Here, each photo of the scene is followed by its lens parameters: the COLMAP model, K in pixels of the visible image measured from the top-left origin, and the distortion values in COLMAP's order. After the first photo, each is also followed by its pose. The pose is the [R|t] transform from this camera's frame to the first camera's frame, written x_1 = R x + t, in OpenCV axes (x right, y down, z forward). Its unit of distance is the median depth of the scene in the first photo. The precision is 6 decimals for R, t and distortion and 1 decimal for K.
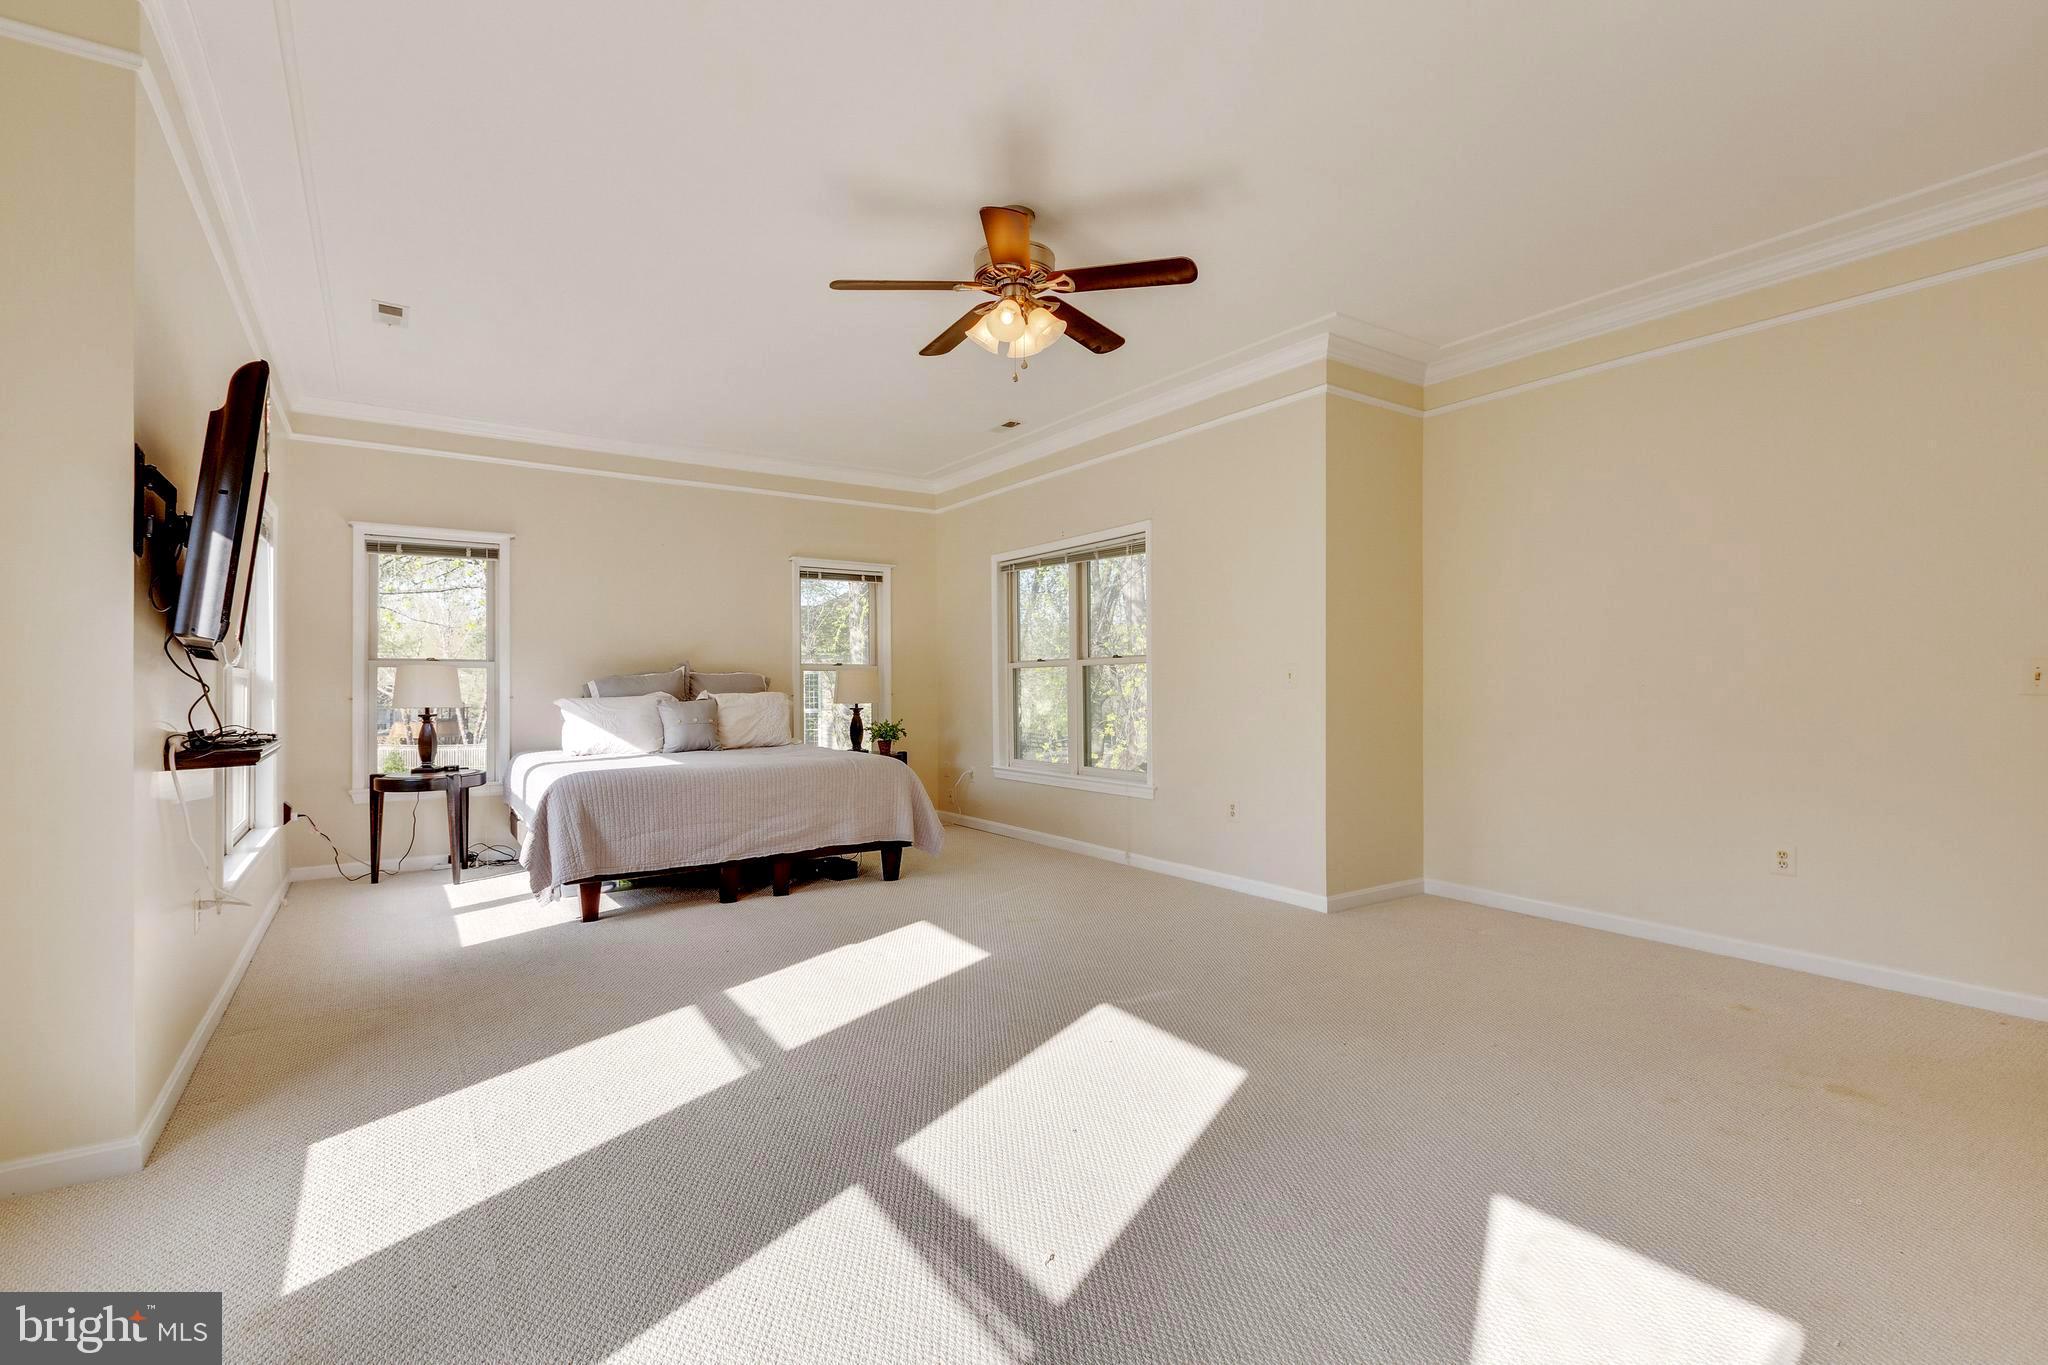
lens RADIAL K [[927.5, 0, 1024.0], [0, 927.5, 682.5], [0, 0, 1]] dist [-0.000759, -0.000153]
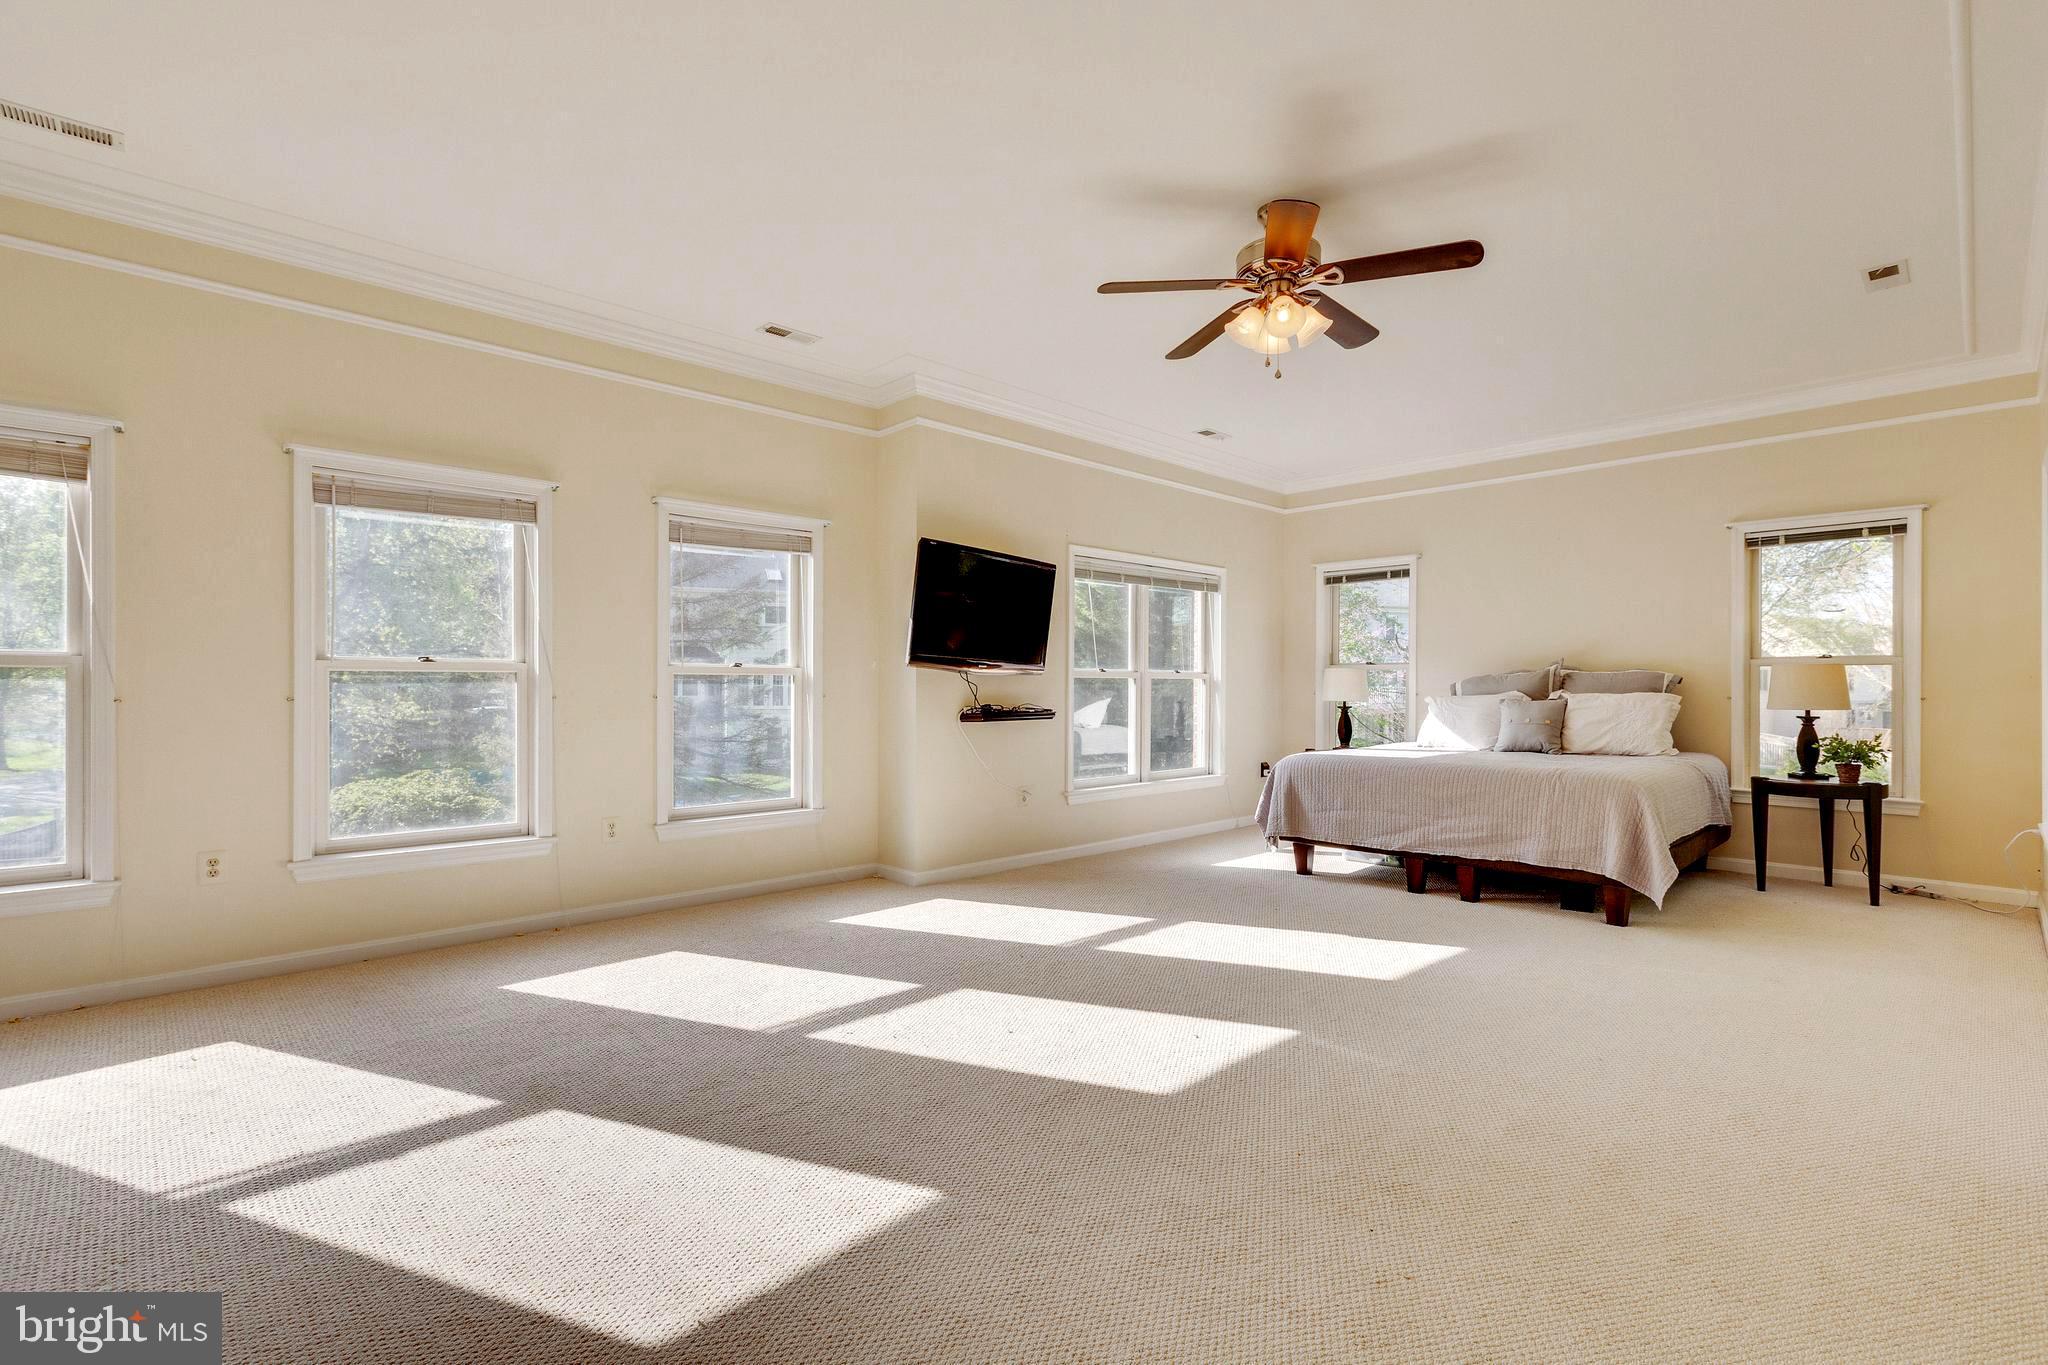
lens RADIAL K [[927.5, 0, 1024.0], [0, 927.5, 682.5], [0, 0, 1]] dist [-0.000759, -0.000153]
pose [[0.172805, -0.000964, -0.984956, 0.522713], [0.001370, 0.999999, -0.000738, 0.001074], [0.984955, -0.001222, 0.172807, 0.319946]]
